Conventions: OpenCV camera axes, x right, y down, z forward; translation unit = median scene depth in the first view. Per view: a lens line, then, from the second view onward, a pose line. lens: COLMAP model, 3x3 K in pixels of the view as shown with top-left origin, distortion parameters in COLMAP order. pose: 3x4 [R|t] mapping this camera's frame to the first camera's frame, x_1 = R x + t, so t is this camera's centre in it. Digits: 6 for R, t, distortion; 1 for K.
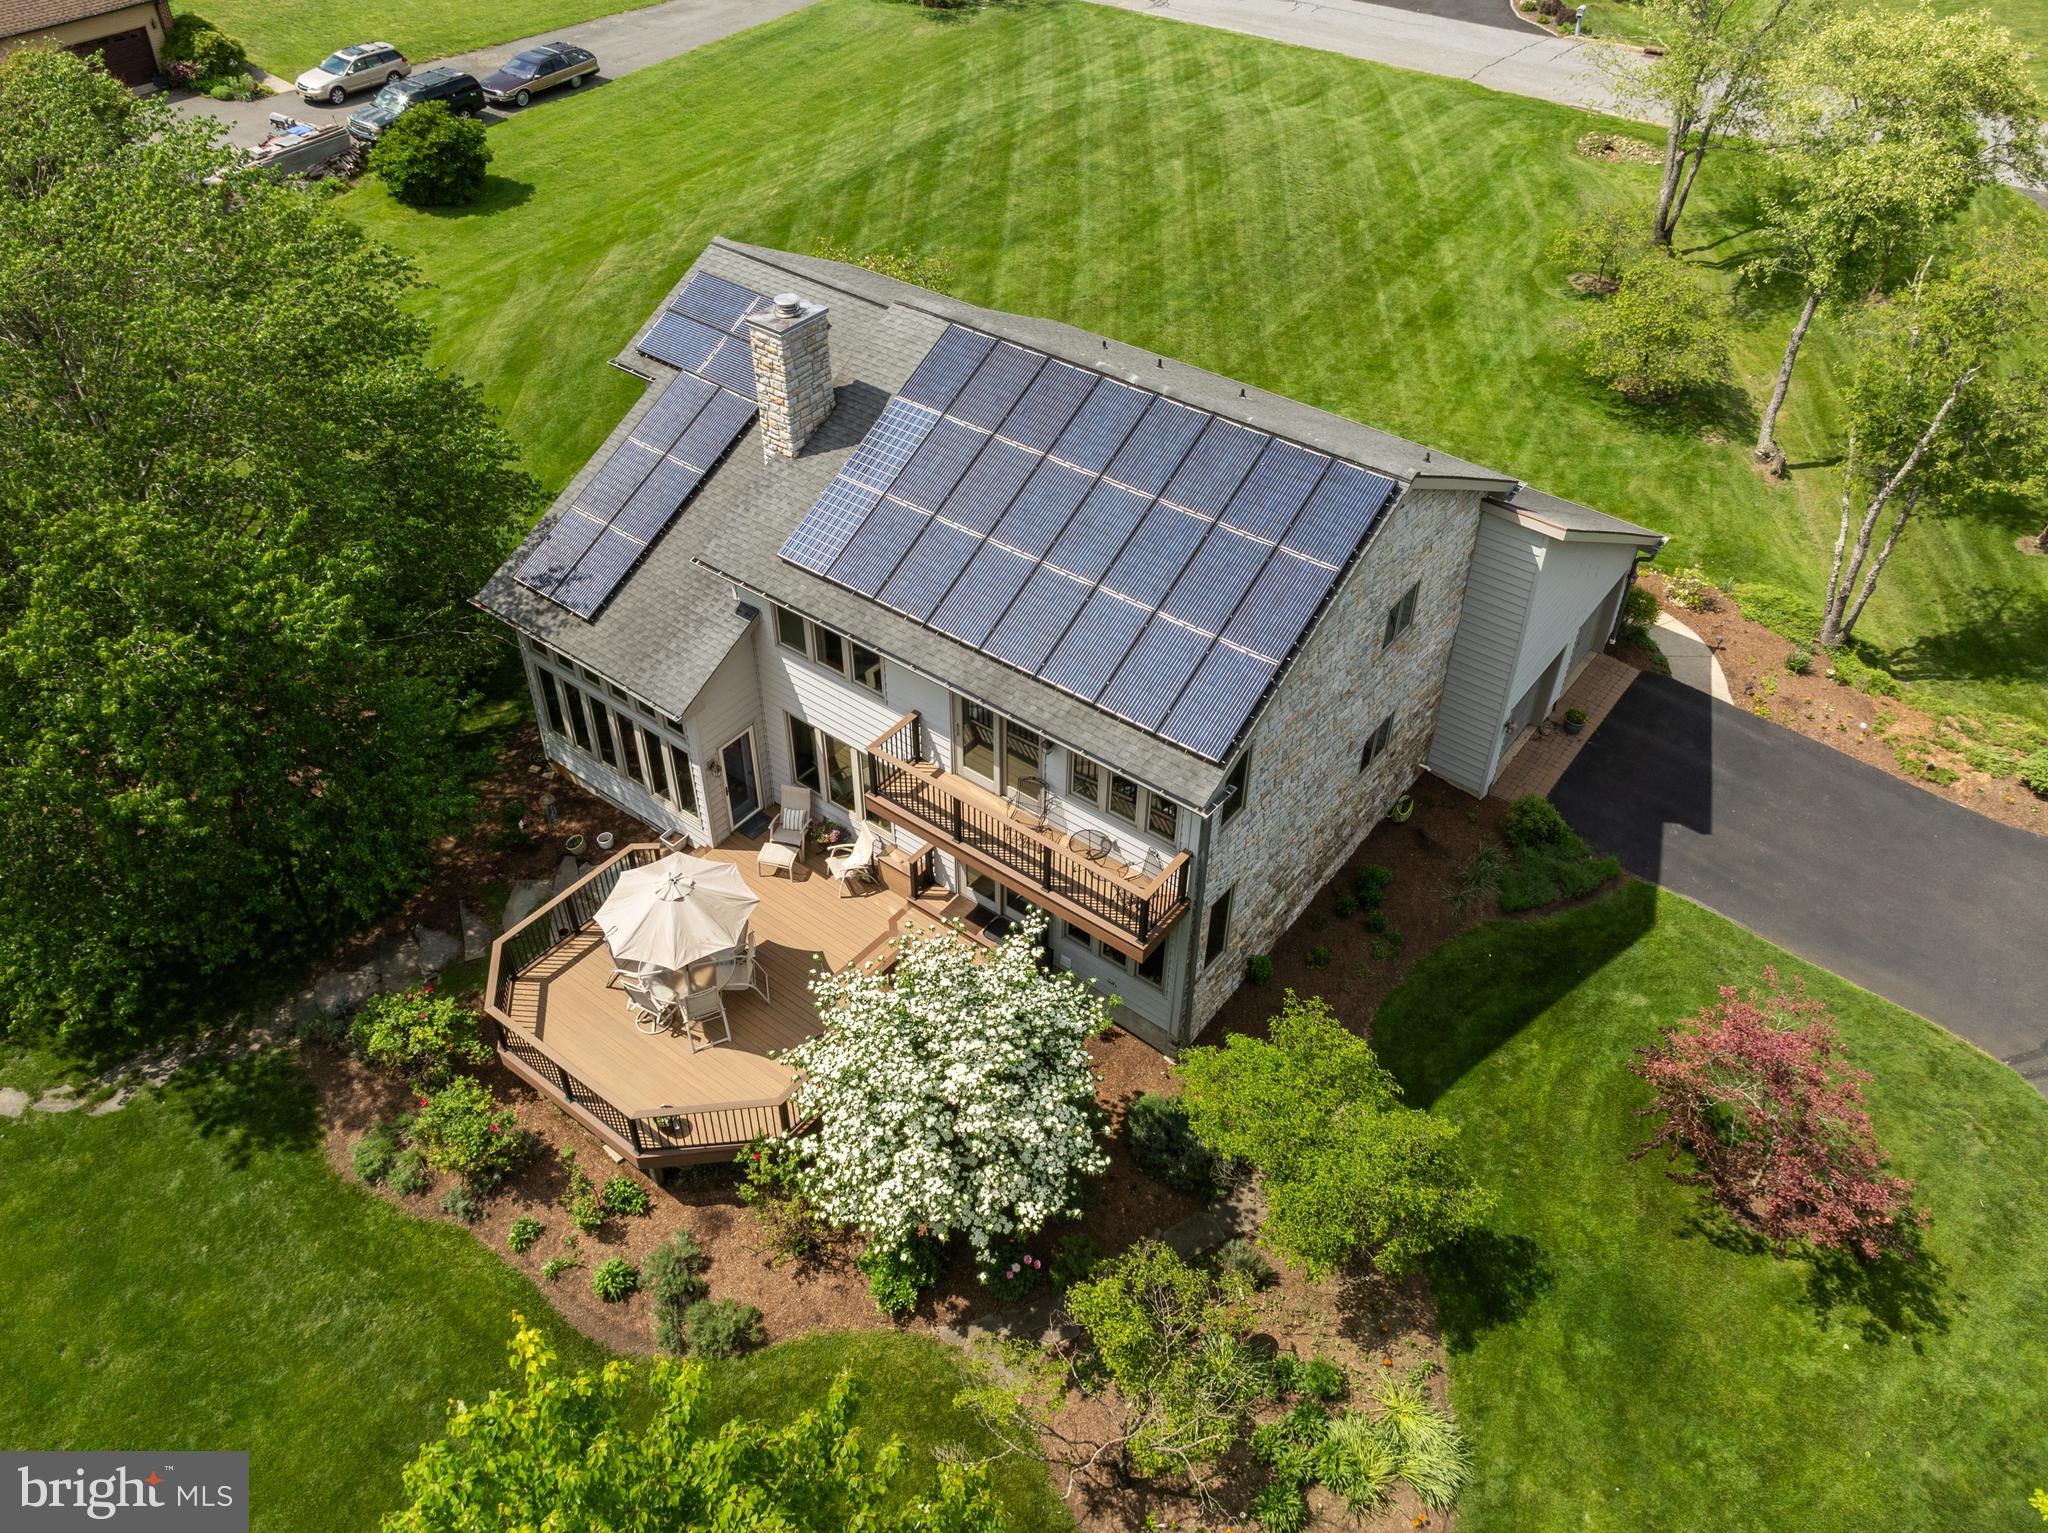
lens RADIAL K [[1551.5, 0, 1002.5], [0, 1551.5, 748.3], [0, 0, 1]] dist [-0.014501, -0.009703]
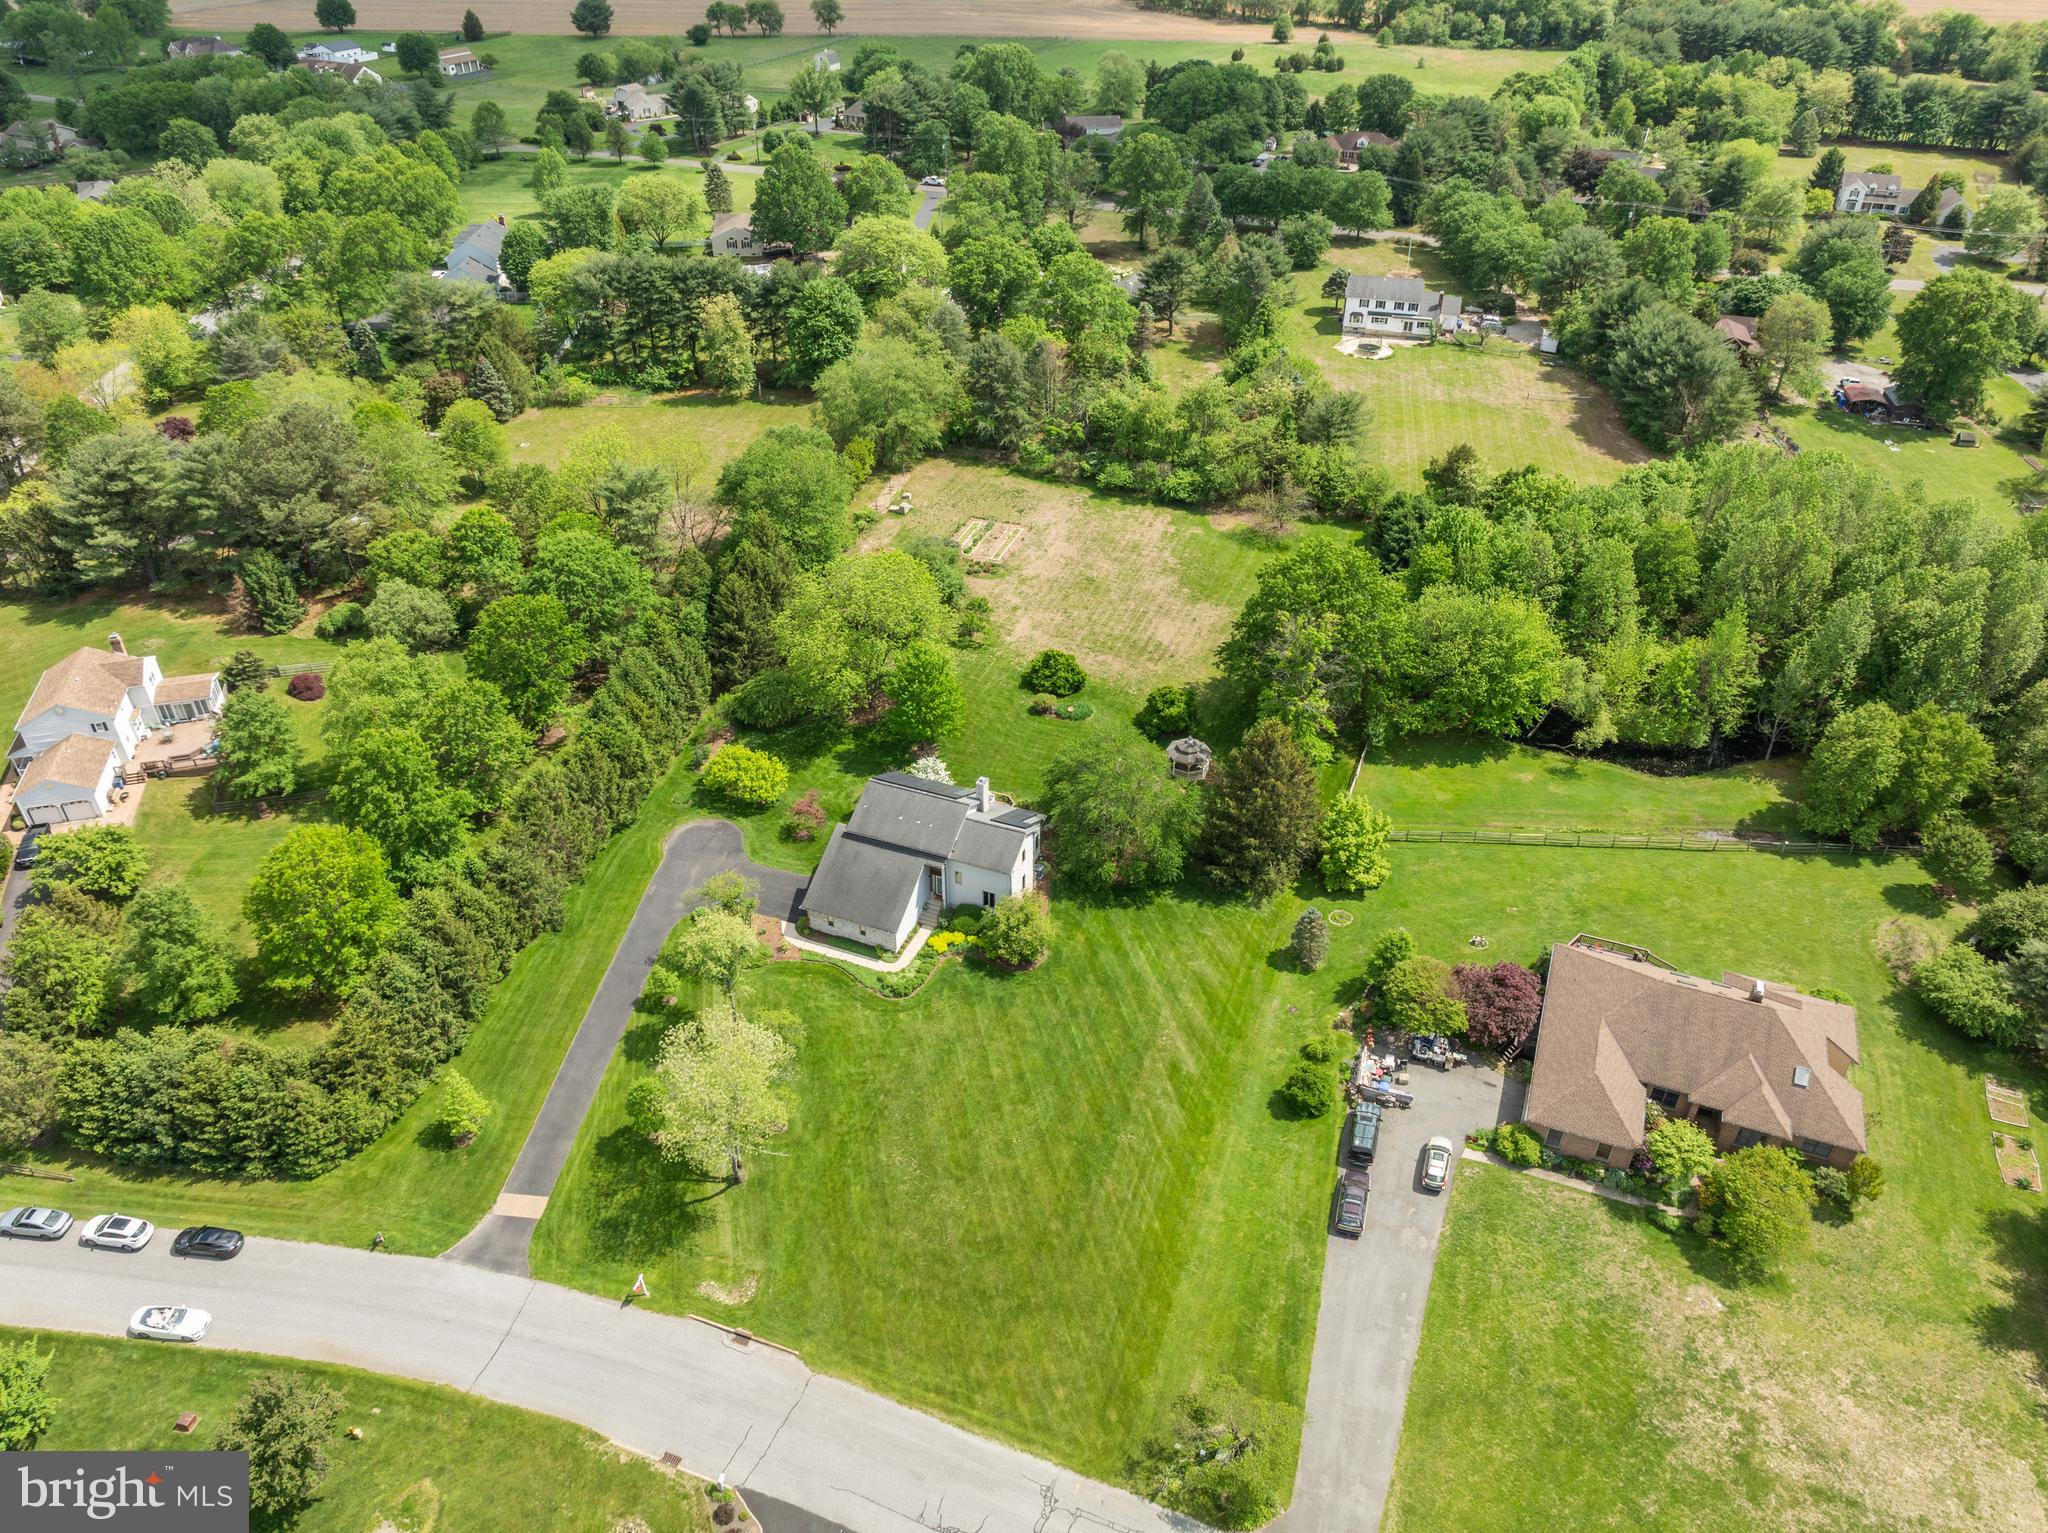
lens RADIAL K [[1440.7, 0, 1019.9], [0, 1440.7, 767.5], [0, 0, 1]] dist [-0.026893, 0.009728]
pose [[-0.961752, 0.155686, -0.225378, 0.747195], [-0.181474, 0.254178, 0.949979, -4.397776], [0.205184, 0.954545, -0.216203, 1.765399]]
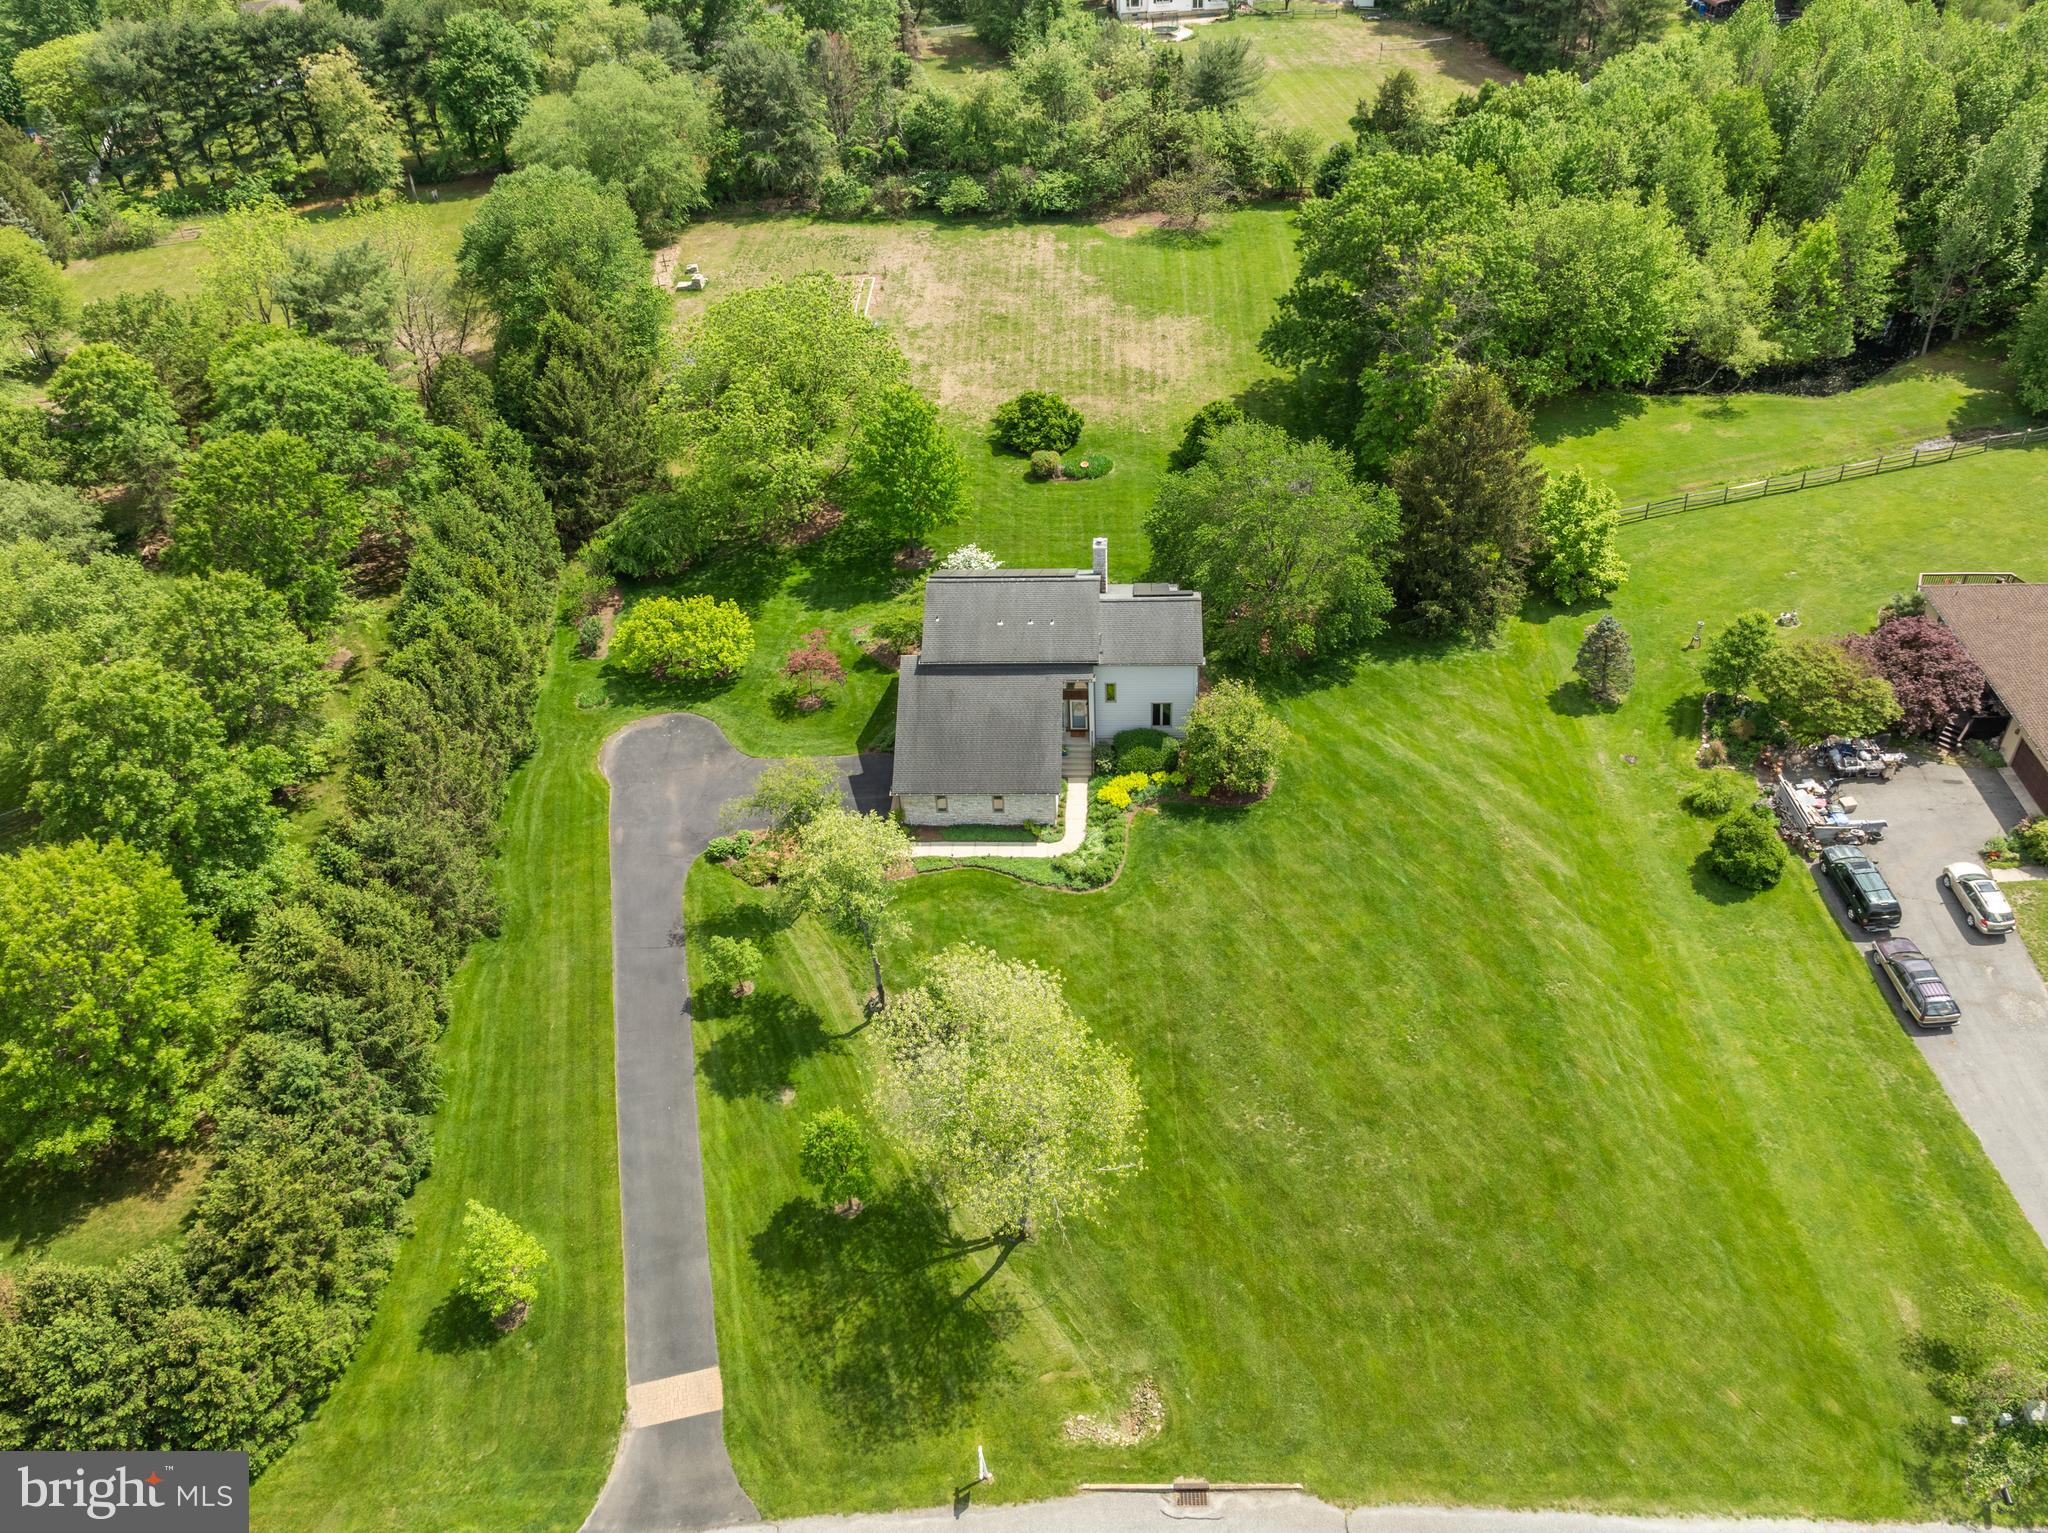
lens RADIAL K [[1548.4, 0, 1021.0], [0, 1548.4, 772.1], [0, 0, 1]] dist [-0.033115, 0.021588]
pose [[-0.822051, 0.386643, -0.418018, 1.455403], [-0.336415, 0.262511, 0.904385, -2.818014], [0.459409, 0.884079, -0.085725, 1.428159]]
